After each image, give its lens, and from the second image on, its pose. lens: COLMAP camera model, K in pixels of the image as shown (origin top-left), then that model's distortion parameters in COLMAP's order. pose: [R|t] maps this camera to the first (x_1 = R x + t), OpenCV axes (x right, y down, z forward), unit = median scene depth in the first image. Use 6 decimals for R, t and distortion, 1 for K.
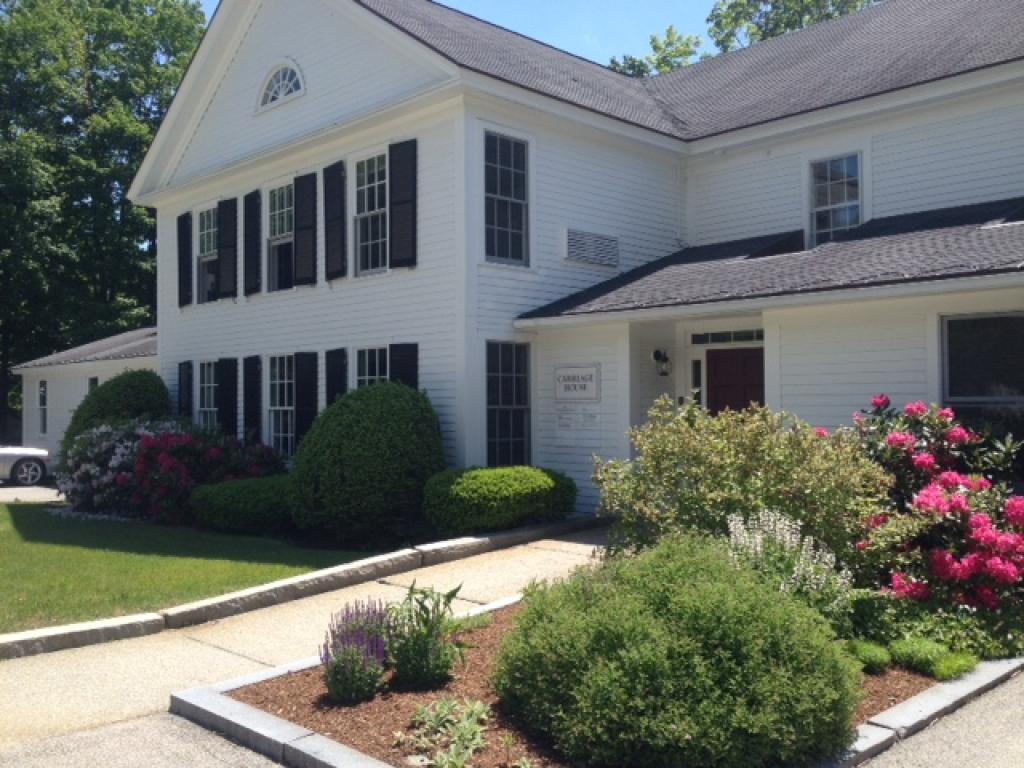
lens RADIAL K [[936.2, 0, 514.0], [0, 936.2, 385.9], [0, 0, 1]] dist [0.066866, 0.000000]
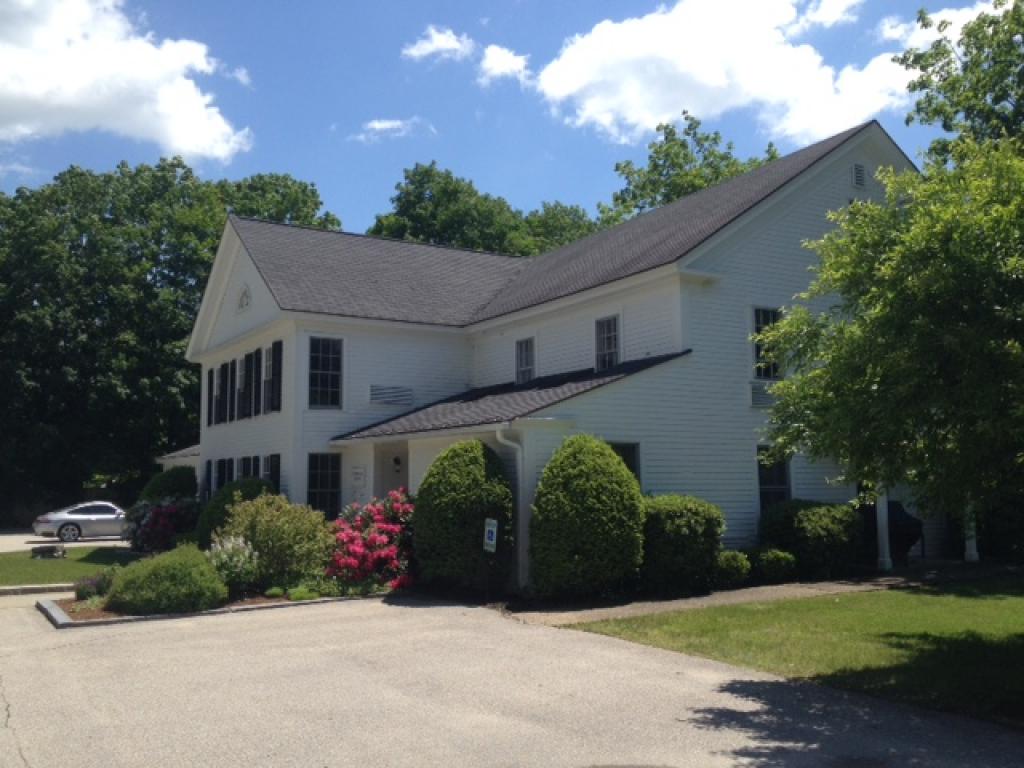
lens RADIAL K [[936.2, 0, 509.9], [0, 936.2, 384.0], [0, 0, 1]] dist [0.066866, 0.000000]
pose [[0.974405, -0.026005, -0.223288, 0.692877], [0.008681, 0.996898, -0.078219, -0.033380], [0.224630, 0.074279, 0.971609, -0.617377]]
